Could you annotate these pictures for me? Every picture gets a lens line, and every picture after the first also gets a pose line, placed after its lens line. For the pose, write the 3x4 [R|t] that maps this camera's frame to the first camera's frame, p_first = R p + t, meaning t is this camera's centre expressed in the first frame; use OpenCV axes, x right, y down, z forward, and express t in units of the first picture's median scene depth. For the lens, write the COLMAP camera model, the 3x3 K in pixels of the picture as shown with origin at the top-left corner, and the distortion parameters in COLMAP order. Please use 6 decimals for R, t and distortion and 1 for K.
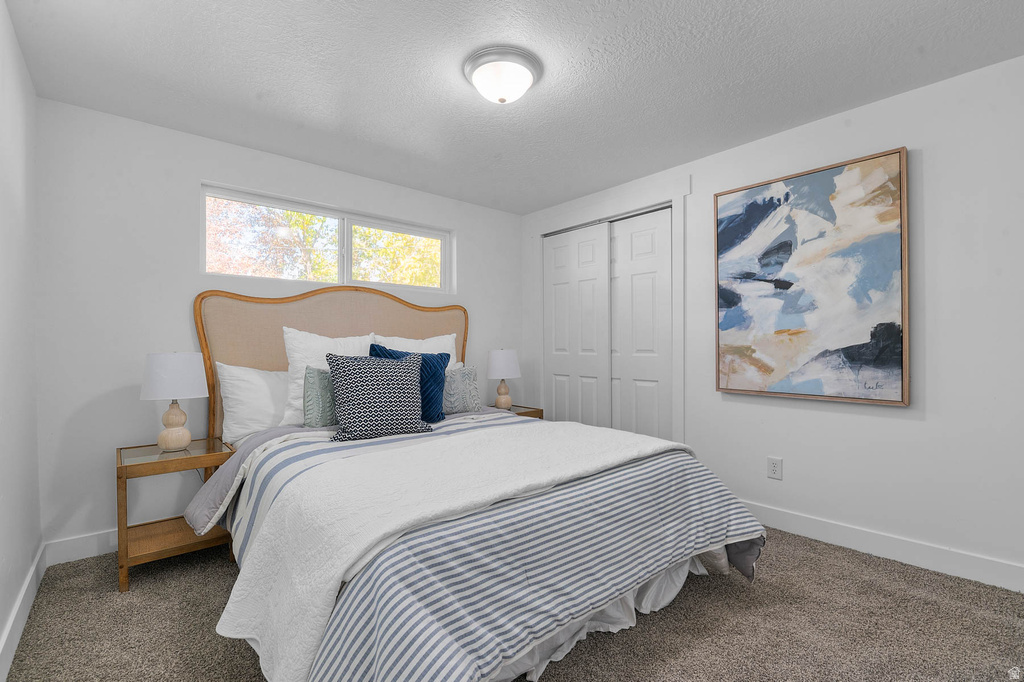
lens RADIAL K [[452.5, 0, 516.5], [0, 452.5, 341.4], [0, 0, 1]] dist [-0.003649, 0.000314]
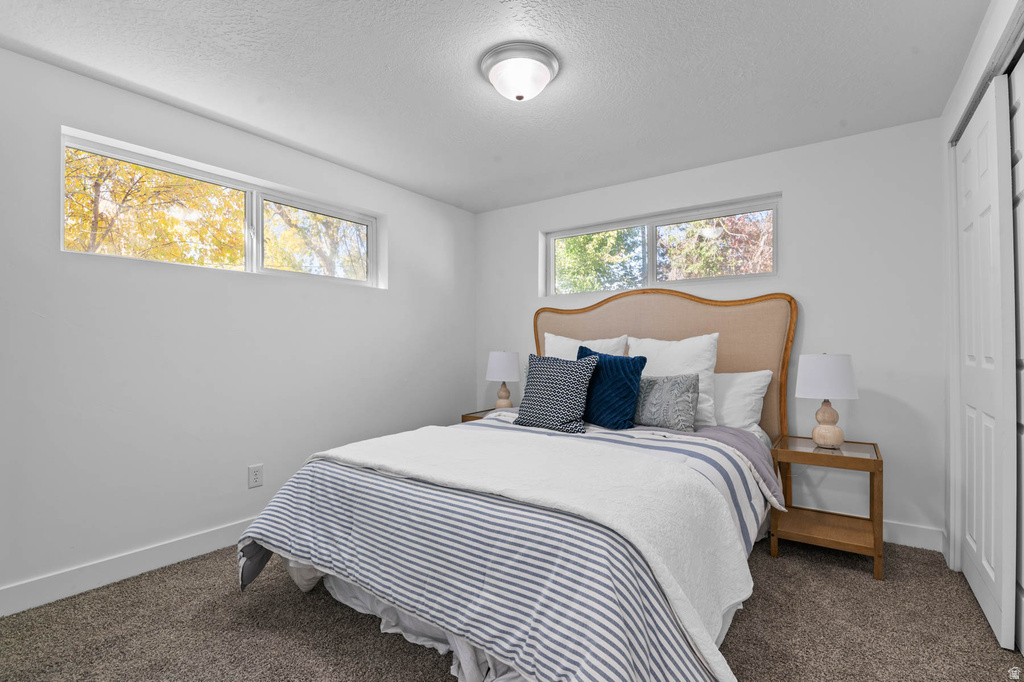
lens RADIAL K [[458.5, 0, 516.1], [0, 458.5, 344.8], [0, 0, 1]] dist [-0.009702, 0.000354]
pose [[0.243772, -0.001016, -0.969832, 0.805593], [0.009880, 0.999950, 0.001436, -0.000694], [0.969782, -0.009931, 0.243770, 0.652403]]
